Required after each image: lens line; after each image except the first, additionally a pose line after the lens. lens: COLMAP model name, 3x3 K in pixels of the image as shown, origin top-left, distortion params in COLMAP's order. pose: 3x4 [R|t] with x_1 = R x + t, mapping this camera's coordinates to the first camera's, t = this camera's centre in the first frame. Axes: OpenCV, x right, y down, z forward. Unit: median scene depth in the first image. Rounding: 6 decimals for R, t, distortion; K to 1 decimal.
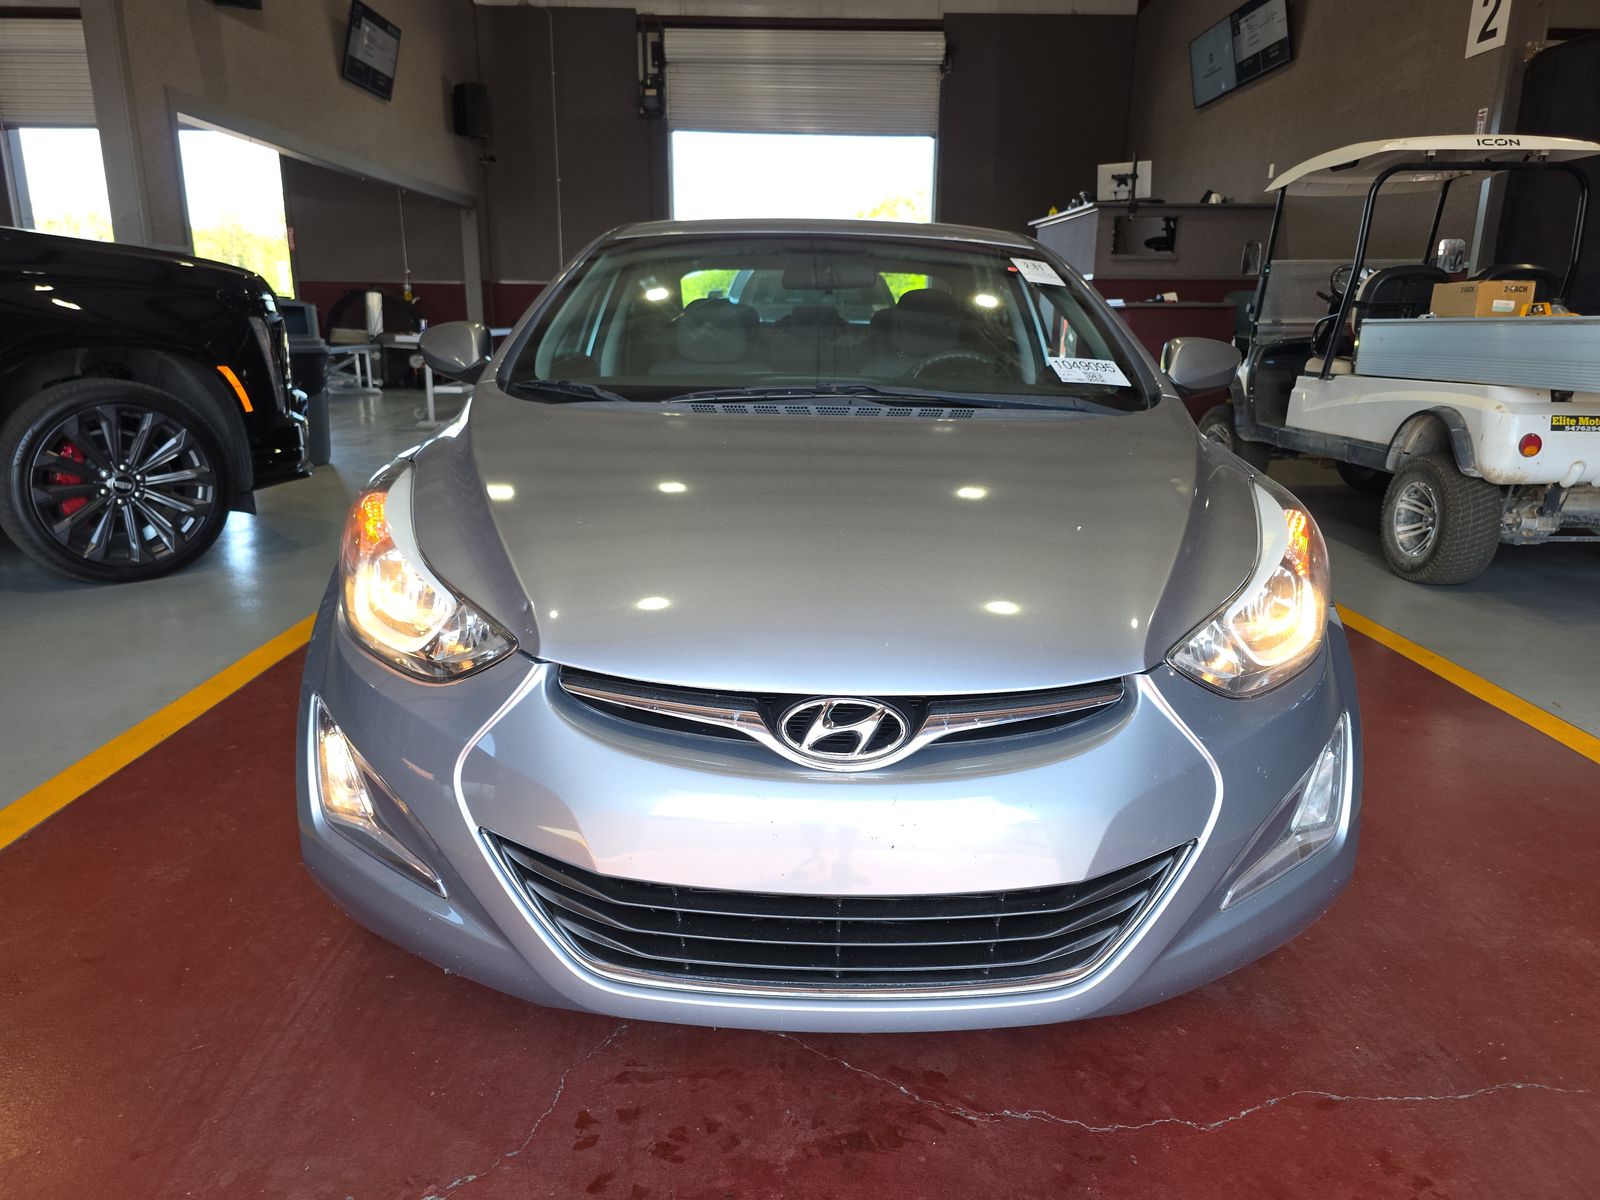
lens RADIAL K [[1098.0, 0, 800.0], [0, 1098.0, 600.0], [0, 0, 1]] dist [0.046030, -0.043645]
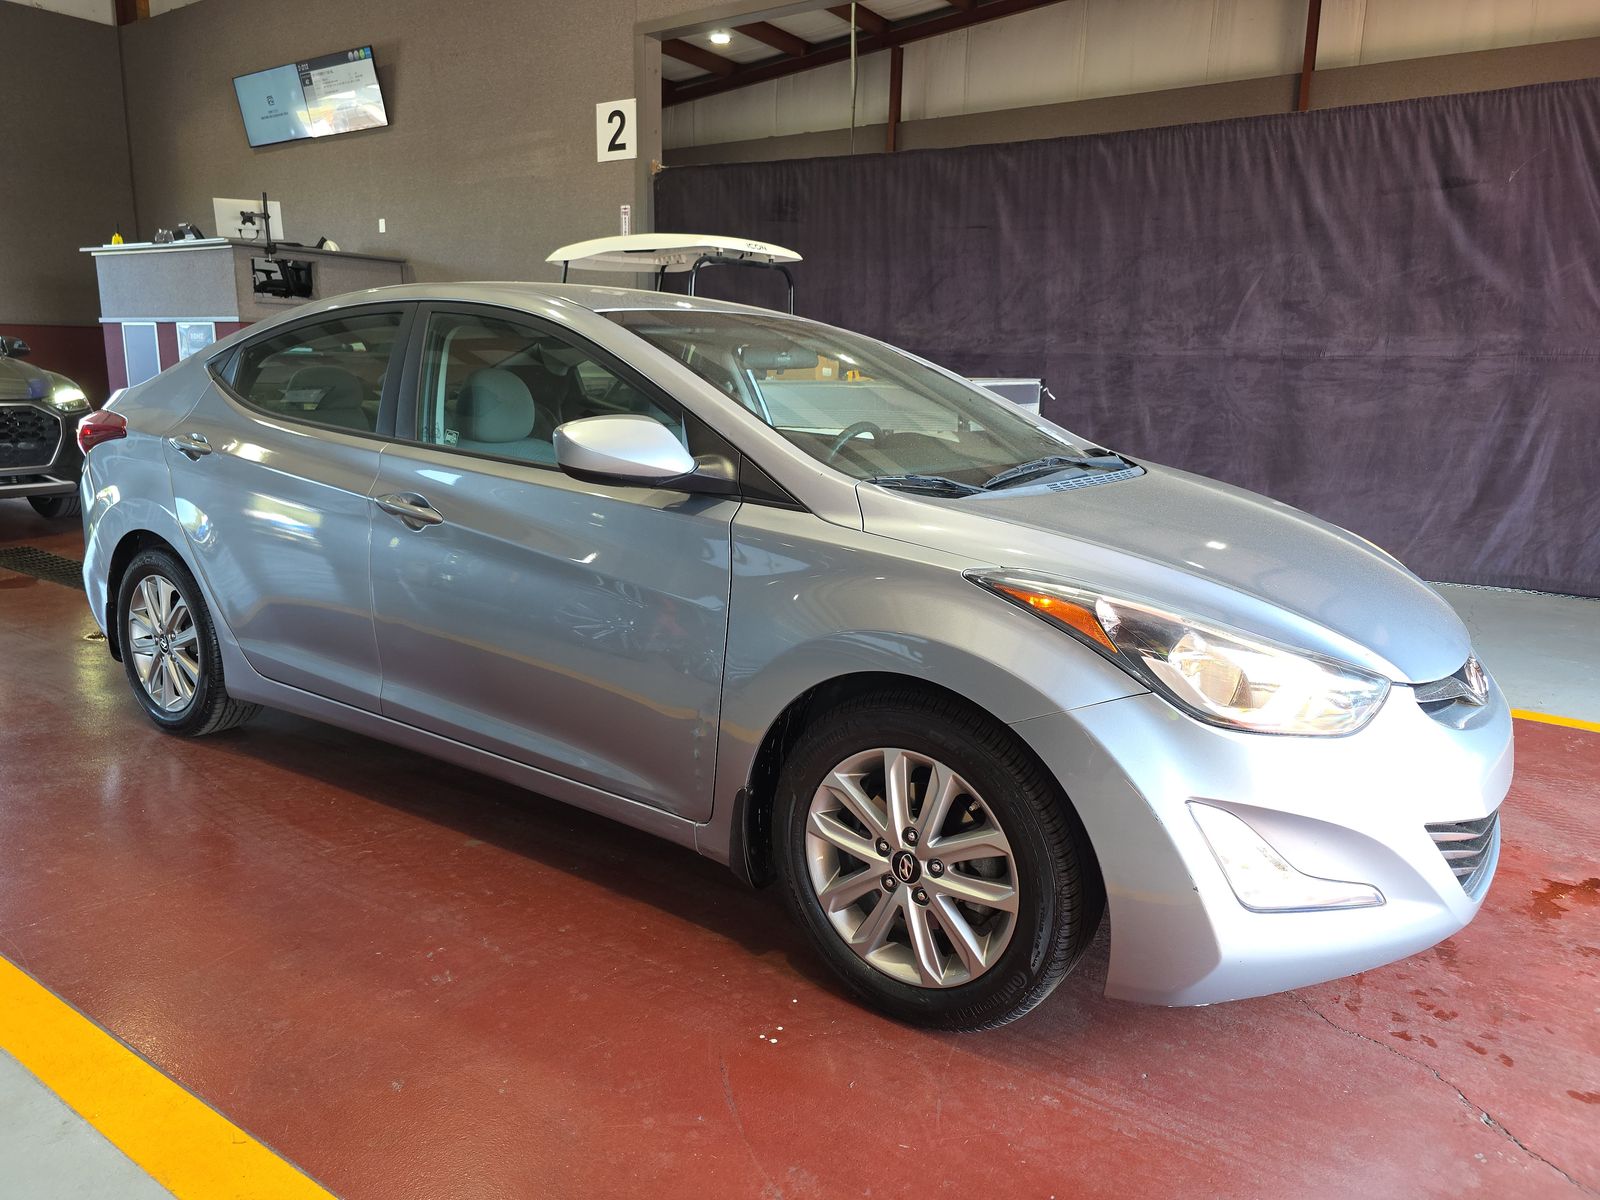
lens RADIAL K [[1098.0, 0, 800.0], [0, 1098.0, 600.0], [0, 0, 1]] dist [0.046030, -0.043645]
pose [[0.555869, -0.167141, 0.814293, -0.266044], [0.193374, 0.978704, 0.068883, -0.042108], [-0.808465, 0.119173, 0.576352, 0.132197]]
